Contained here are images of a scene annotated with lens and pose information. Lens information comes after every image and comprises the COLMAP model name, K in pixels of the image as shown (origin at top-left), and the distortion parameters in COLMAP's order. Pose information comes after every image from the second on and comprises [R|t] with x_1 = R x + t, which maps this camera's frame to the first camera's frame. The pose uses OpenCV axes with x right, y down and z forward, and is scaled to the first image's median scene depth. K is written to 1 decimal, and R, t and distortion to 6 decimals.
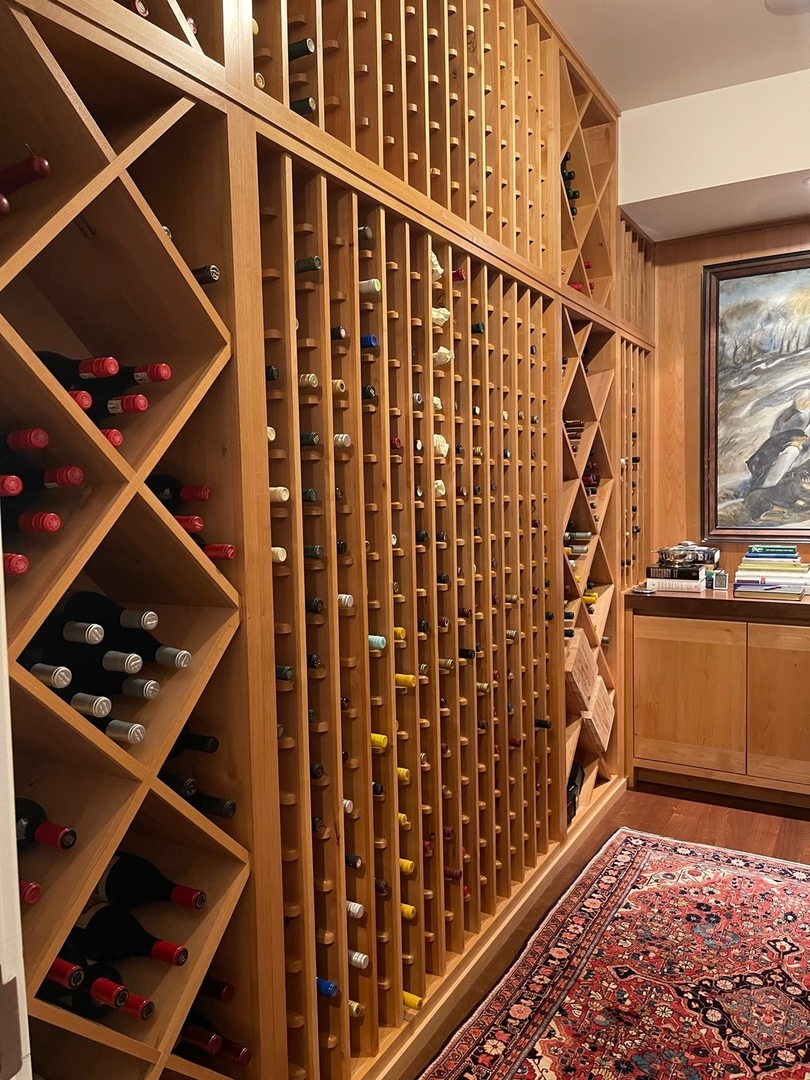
lens RADIAL K [[794.6, 0, 398.2], [0, 794.6, 539.3], [0, 0, 1]] dist [0.041077, -0.076966]
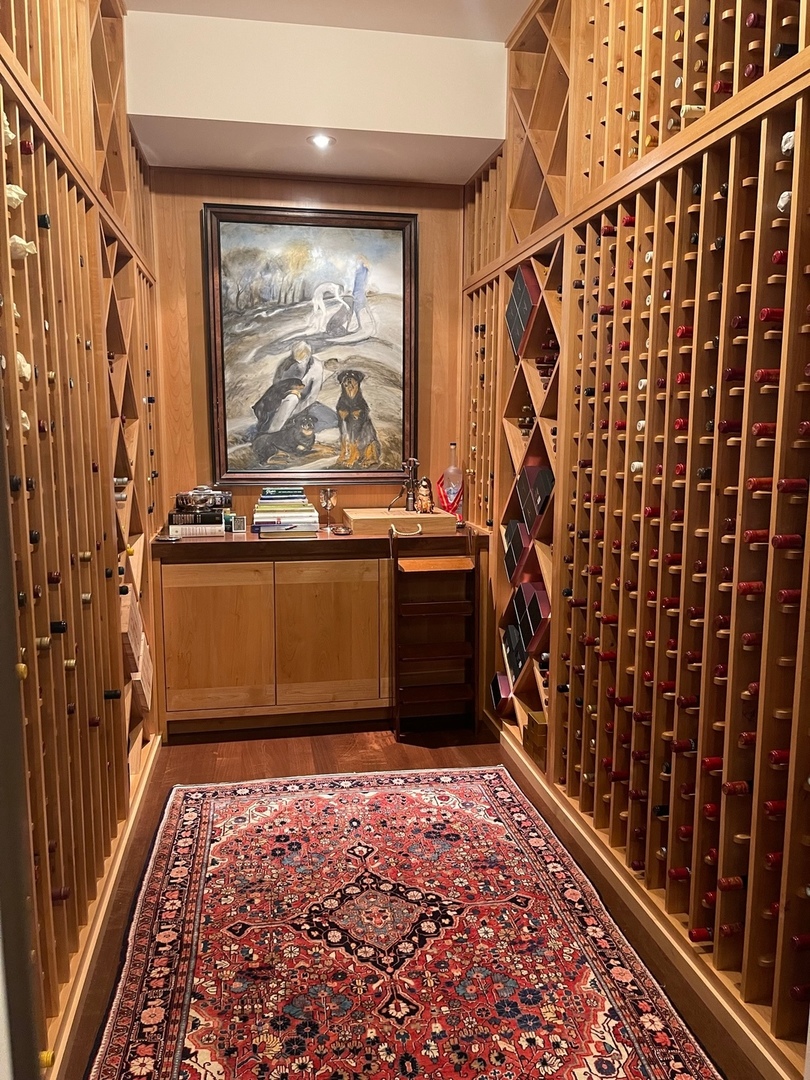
lens RADIAL K [[794.6, 0, 408.5], [0, 794.6, 533.9], [0, 0, 1]] dist [0.041077, -0.076966]
pose [[0.749958, -0.063985, 0.658383, -0.124526], [0.024589, 0.997319, 0.068916, 0.000332], [-0.661028, -0.035495, 0.749521, 0.110383]]
